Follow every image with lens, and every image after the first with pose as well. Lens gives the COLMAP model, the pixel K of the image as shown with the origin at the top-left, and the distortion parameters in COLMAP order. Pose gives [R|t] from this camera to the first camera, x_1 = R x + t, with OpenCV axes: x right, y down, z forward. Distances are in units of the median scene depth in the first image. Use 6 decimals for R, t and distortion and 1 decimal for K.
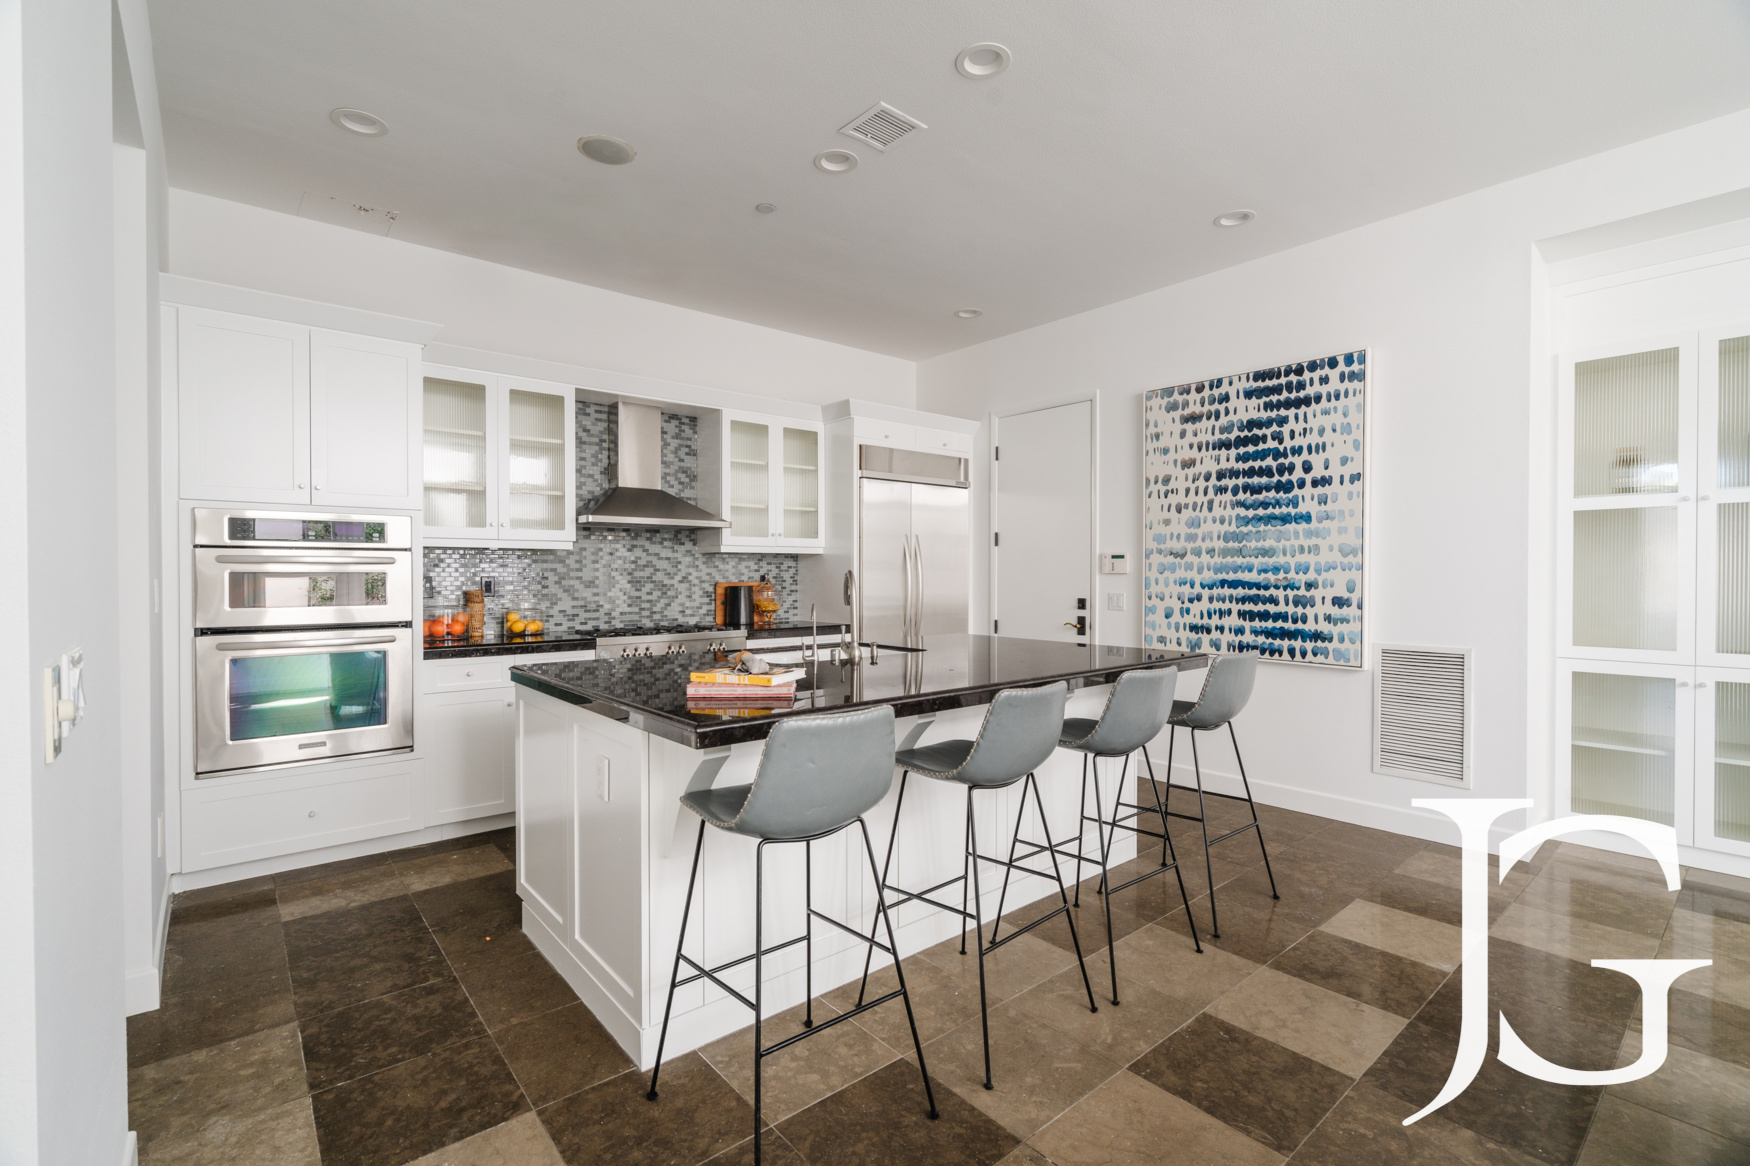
lens RADIAL K [[785.7, 0, 875.5], [0, 785.7, 579.5], [0, 0, 1]] dist [-0.002378, -0.000604]
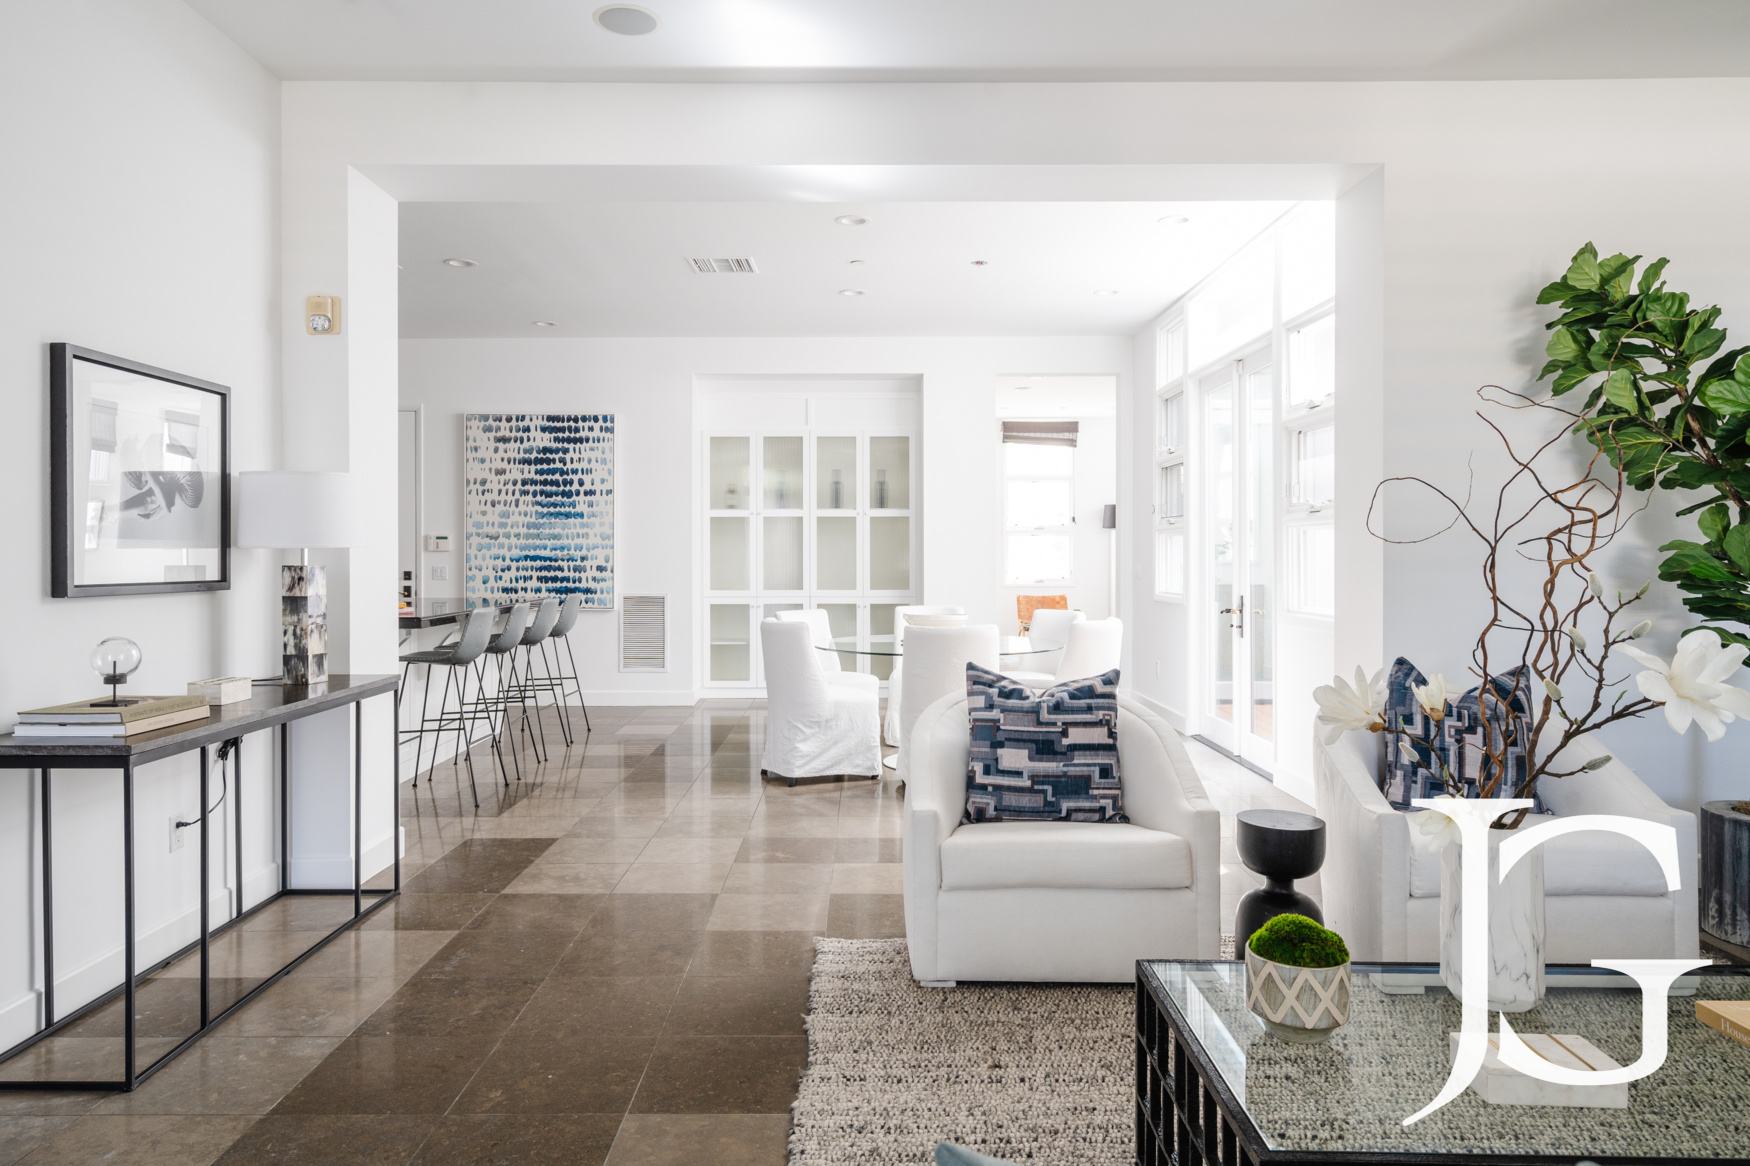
lens RADIAL K [[1125.9, 0, 871.4], [0, 1125.9, 576.9], [0, 0, 1]] dist [0.003298, 0.000369]
pose [[0.639110, -0.012616, 0.769012, -0.756901], [0.006336, 0.999918, 0.011138, 0.021361], [-0.769090, -0.002246, 0.639137, -0.822227]]
